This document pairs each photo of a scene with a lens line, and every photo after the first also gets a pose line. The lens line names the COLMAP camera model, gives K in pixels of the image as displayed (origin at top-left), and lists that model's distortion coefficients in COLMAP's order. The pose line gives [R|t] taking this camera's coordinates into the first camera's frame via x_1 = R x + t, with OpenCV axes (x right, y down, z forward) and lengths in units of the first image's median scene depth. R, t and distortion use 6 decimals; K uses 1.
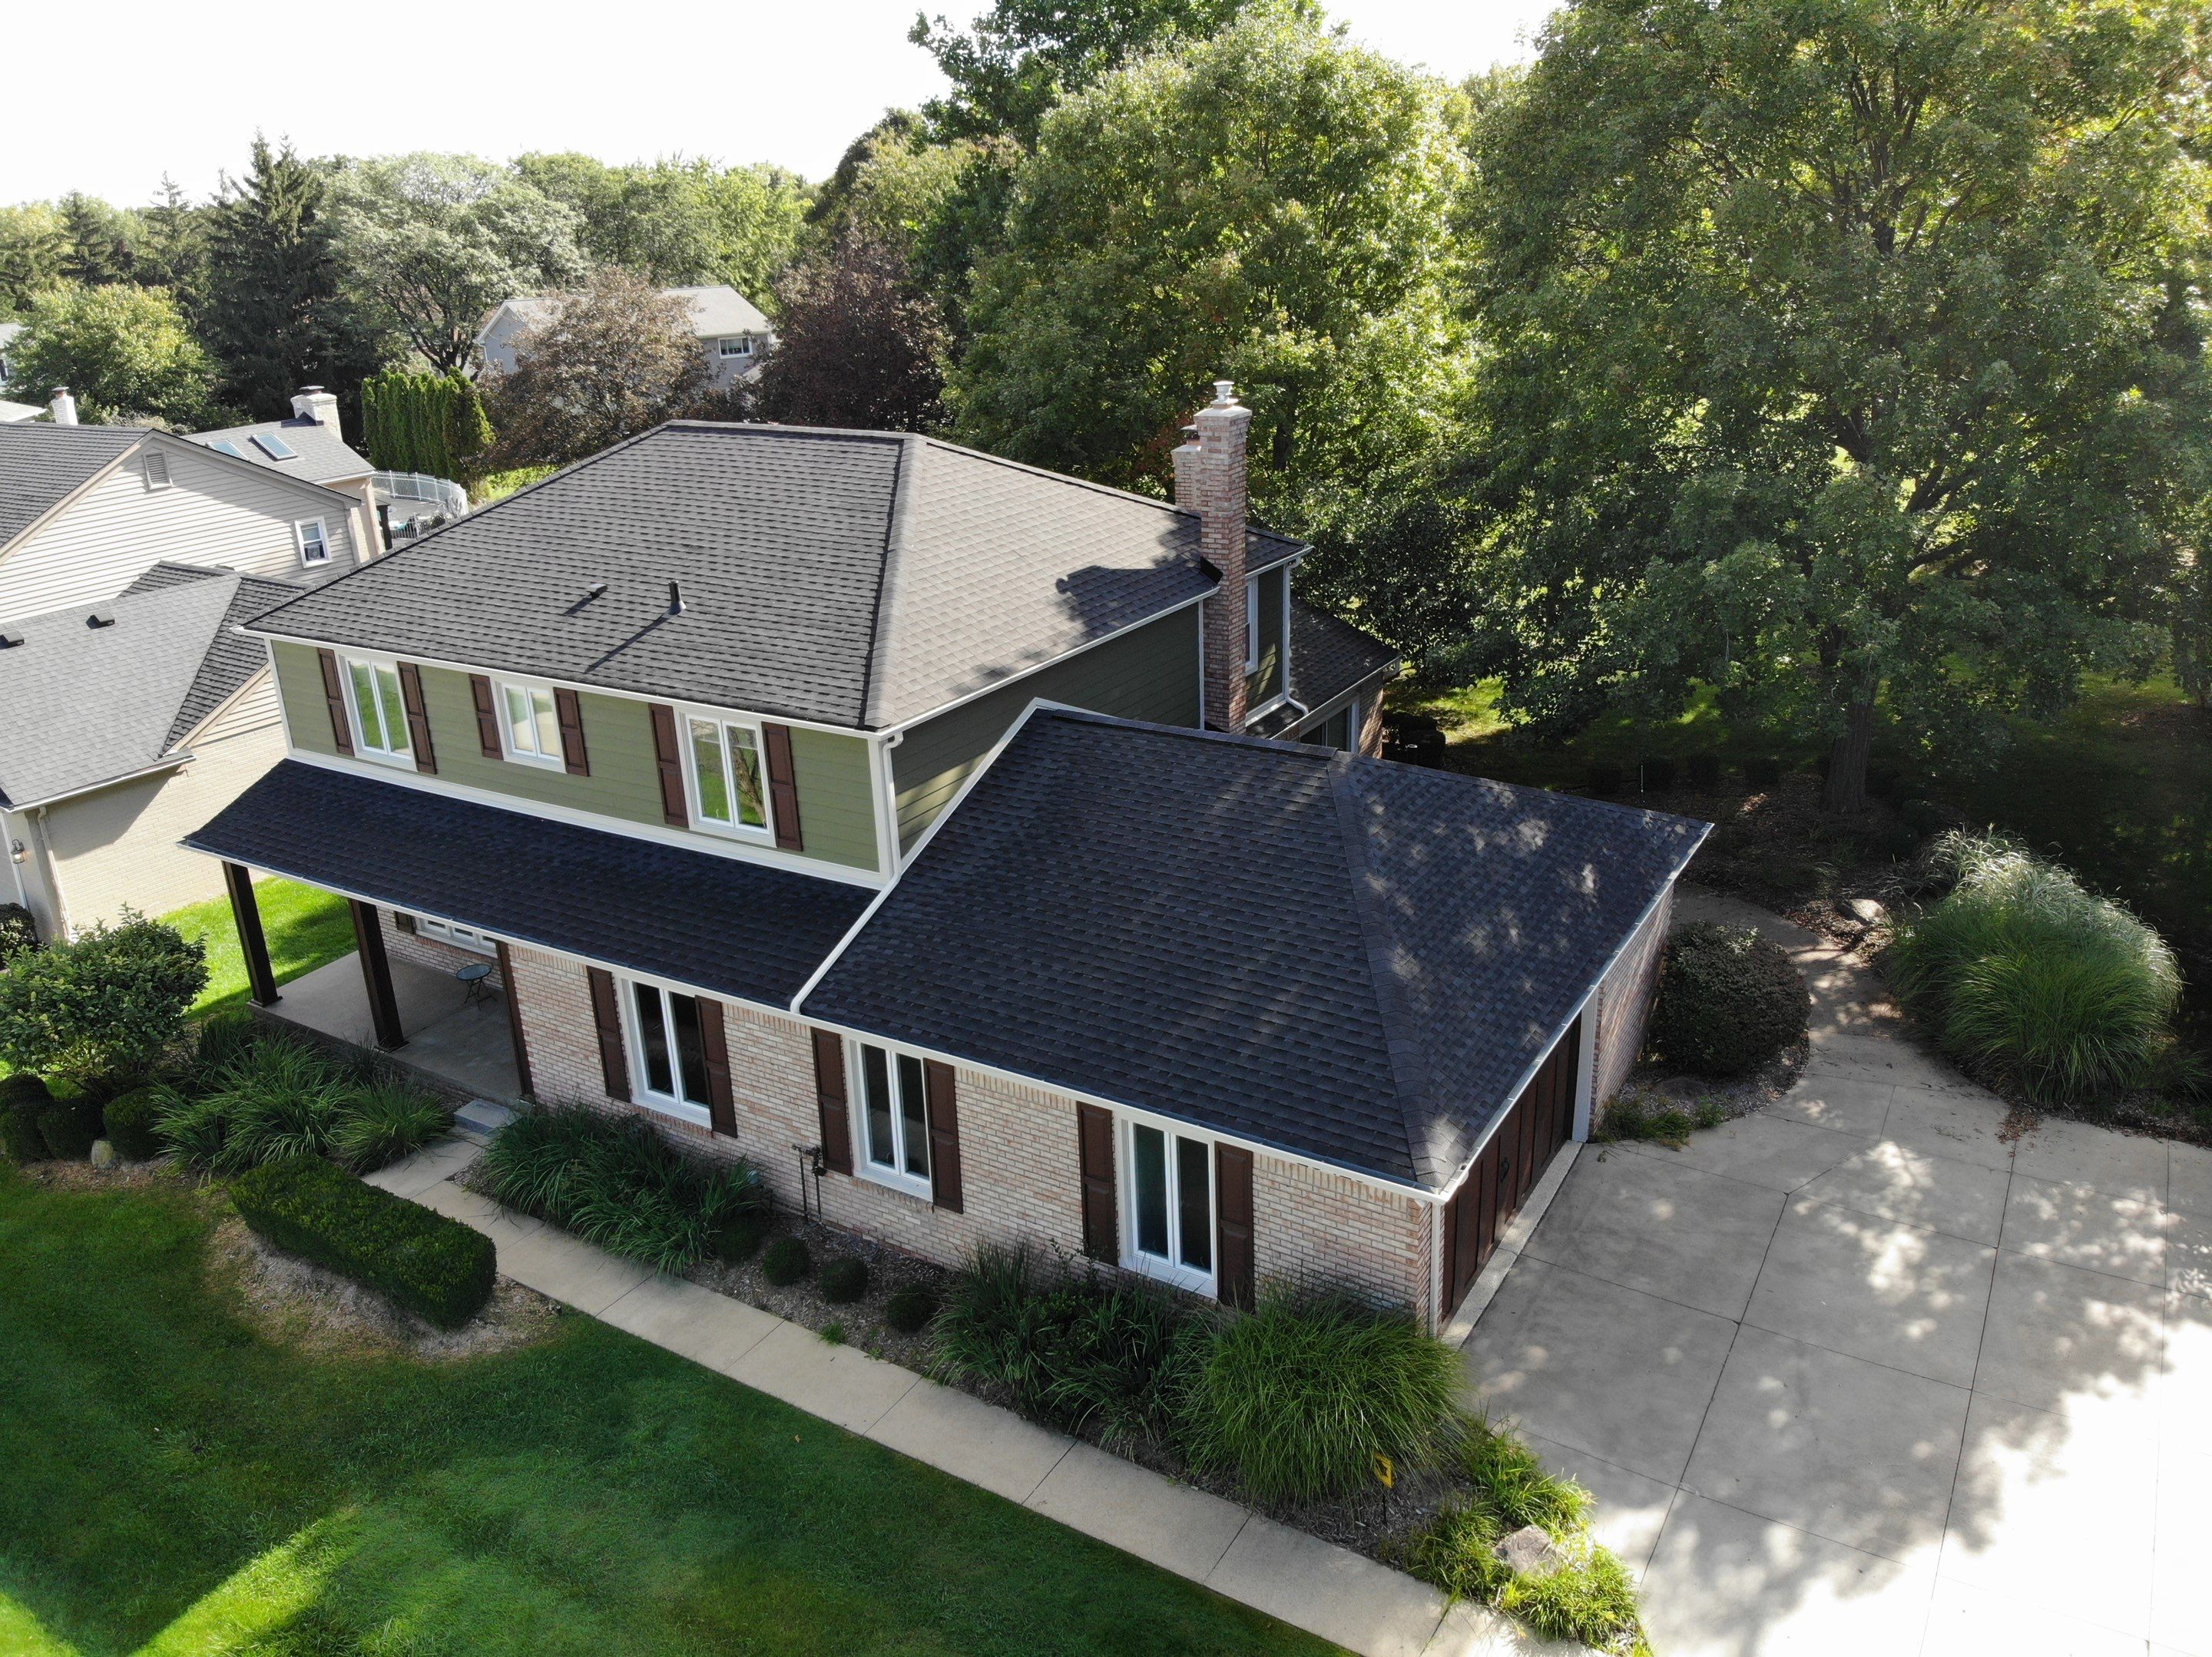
lens RADIAL K [[1611.9, 0, 1130.6], [0, 1611.9, 826.9], [0, 0, 1]] dist [-0.026760, -0.065980]
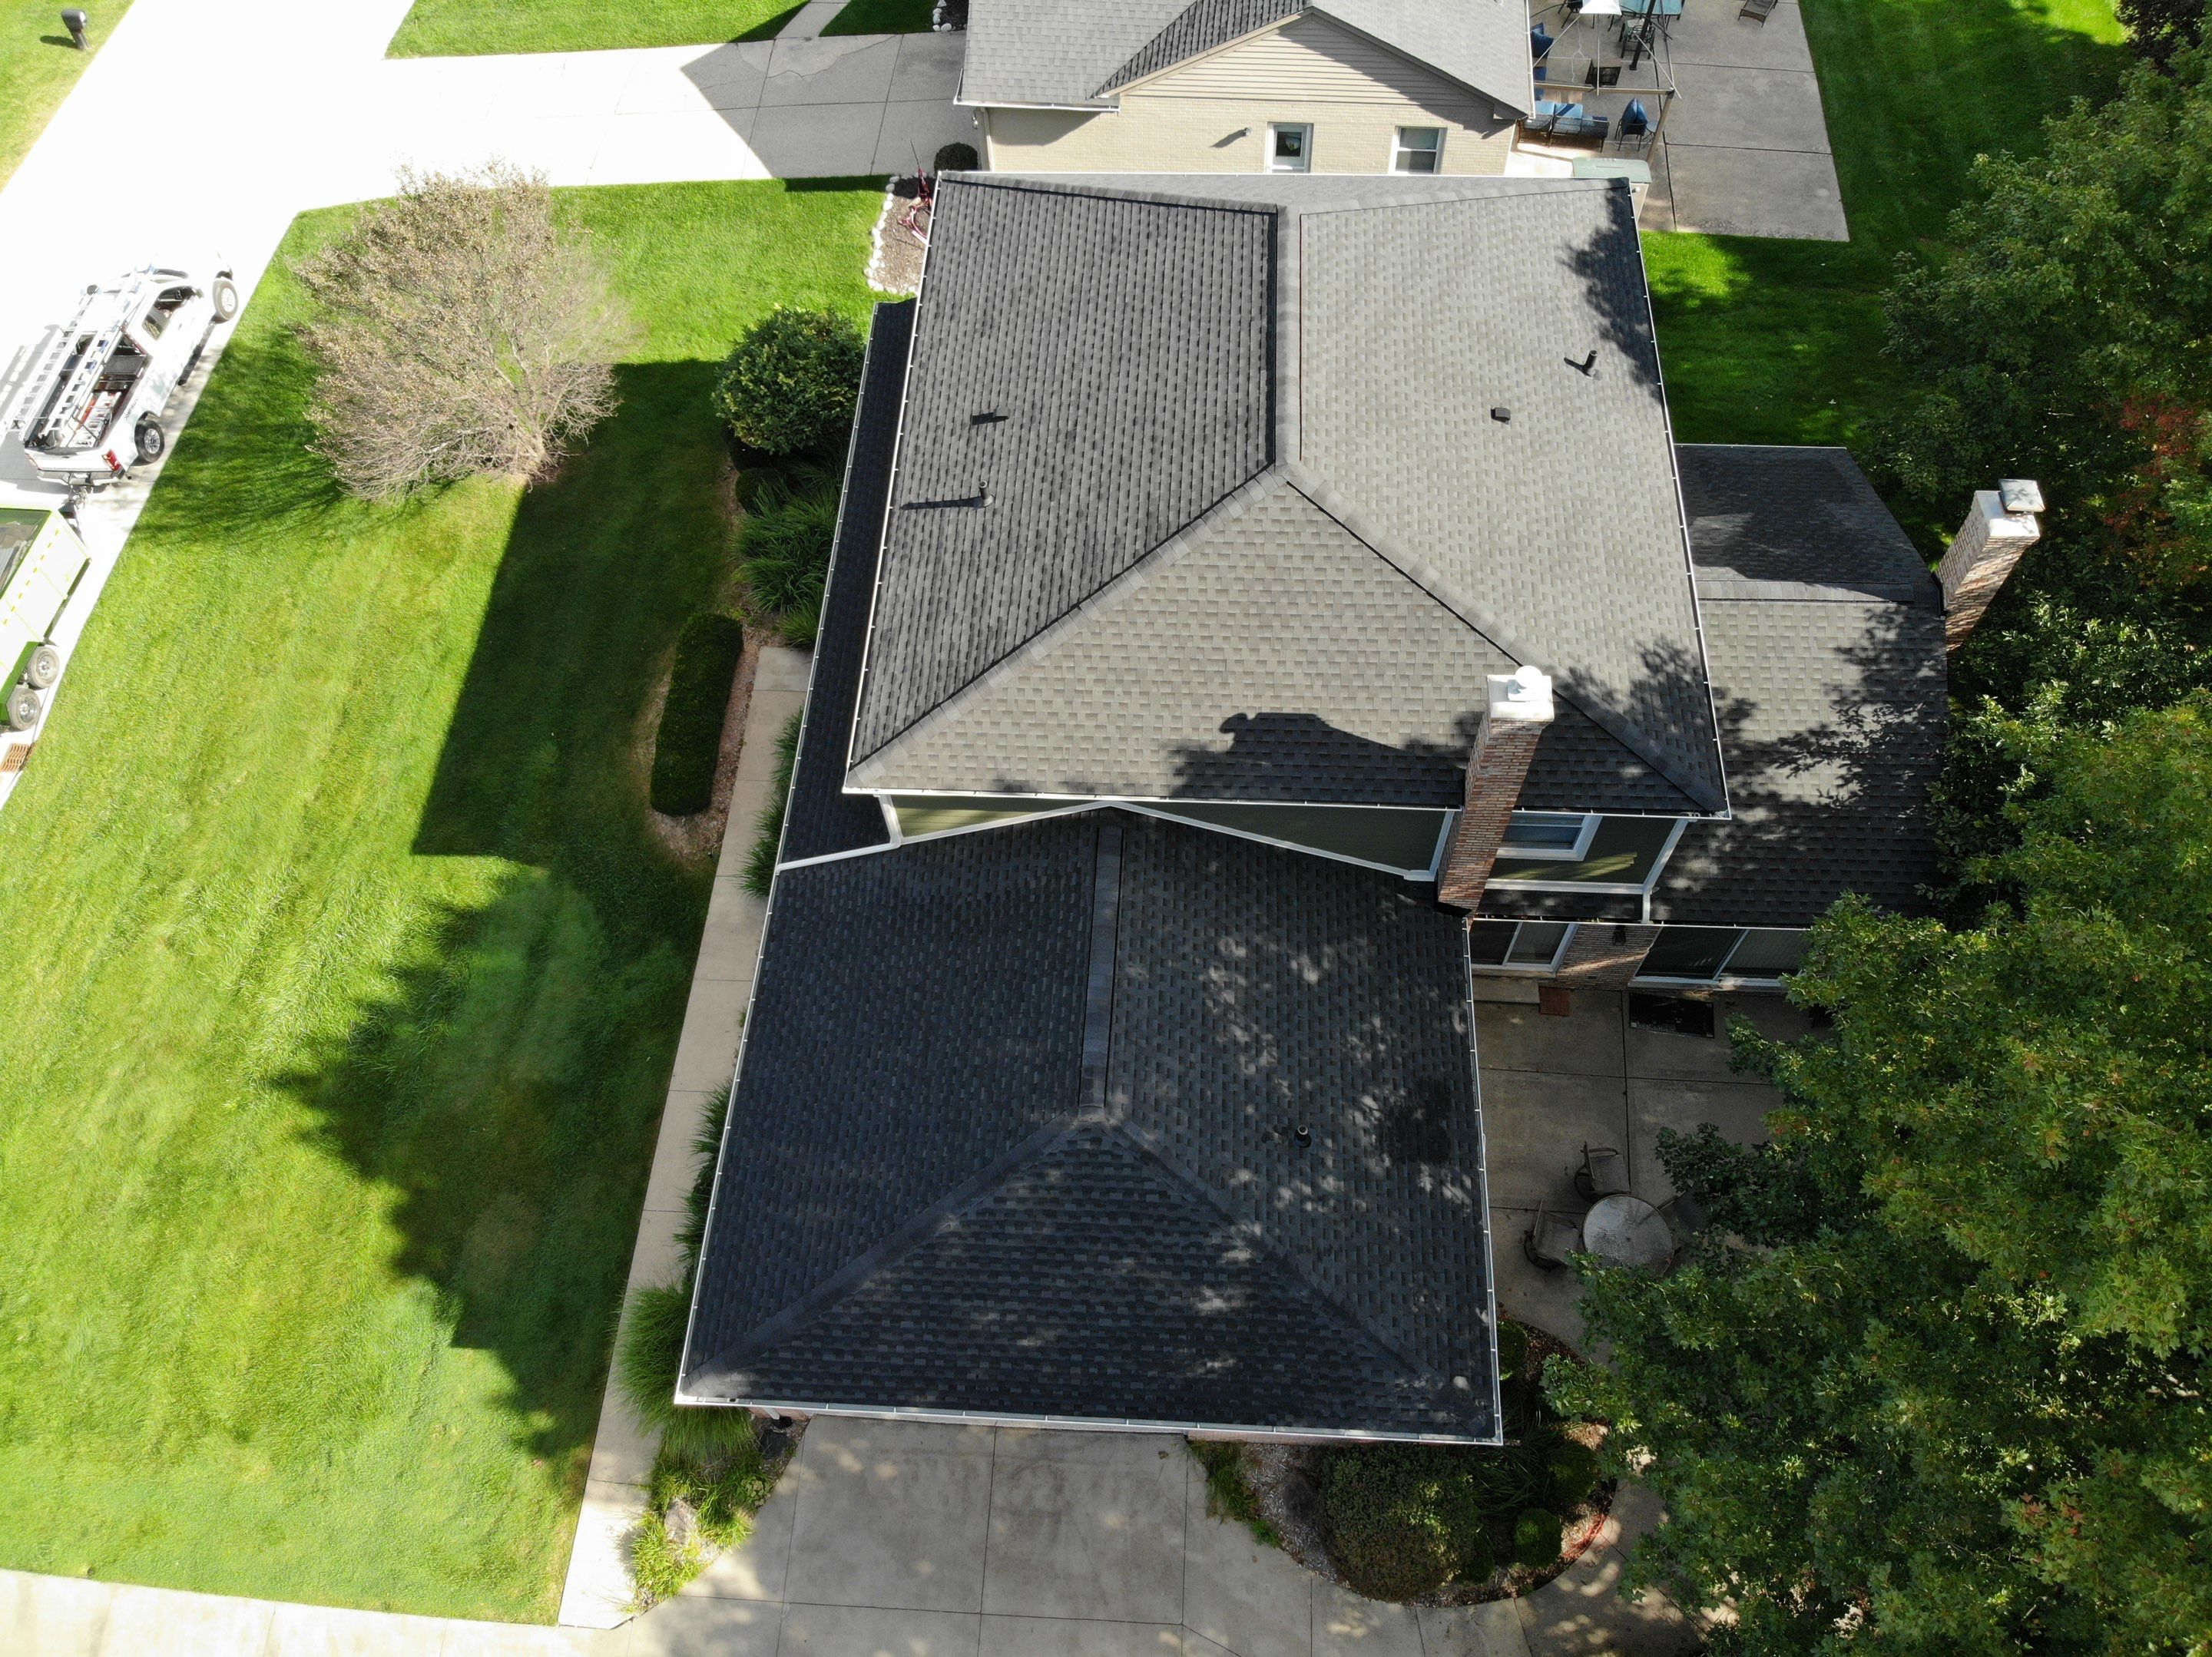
lens RADIAL K [[1640.8, 0, 1110.7], [0, 1640.8, 823.9], [0, 0, 1]] dist [-0.036662, -0.007687]
pose [[0.462348, 0.771821, -0.436494, 0.459870], [-0.297423, 0.598742, 0.743672, -0.949923], [0.835329, -0.214012, 0.506384, 0.513134]]
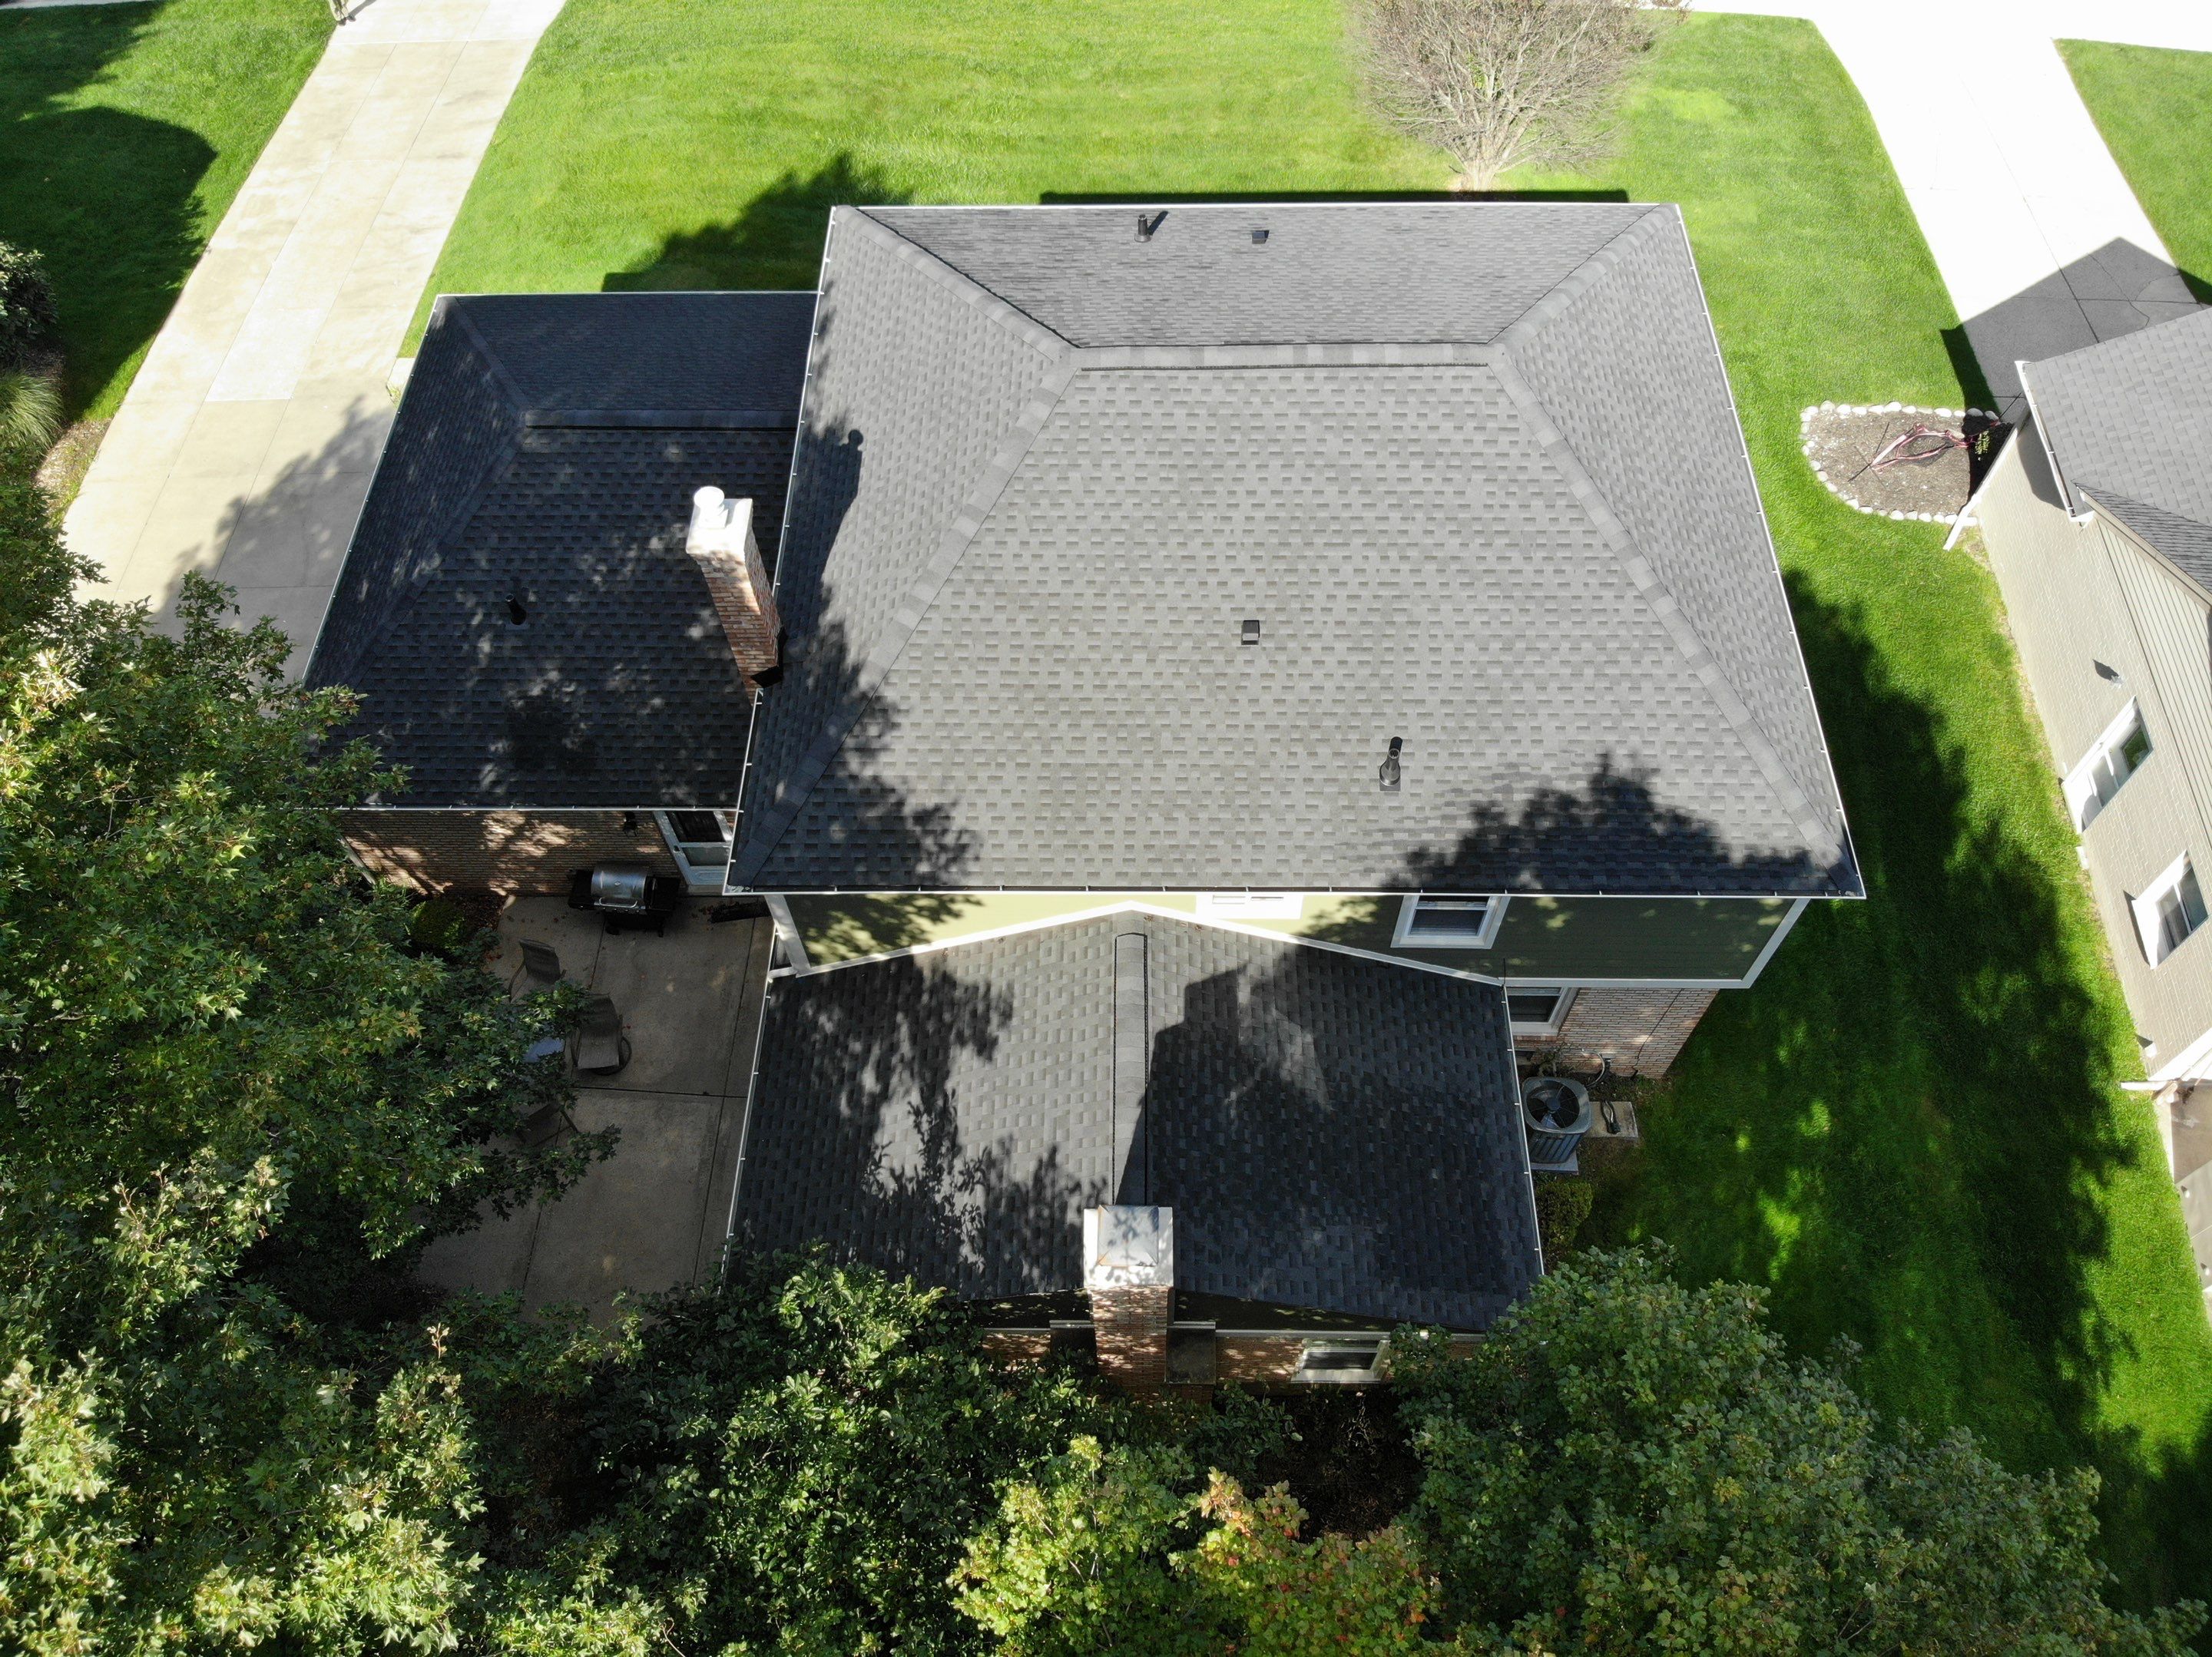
lens RADIAL K [[1611.9, 0, 1098.8], [0, 1611.9, 842.9], [0, 0, 1]] dist [-0.026760, -0.065980]
pose [[-0.865960, 0.449897, -0.218419, 0.168650], [-0.137654, 0.205451, 0.968938, -1.185430], [0.480797, 0.869128, -0.115982, 1.608387]]
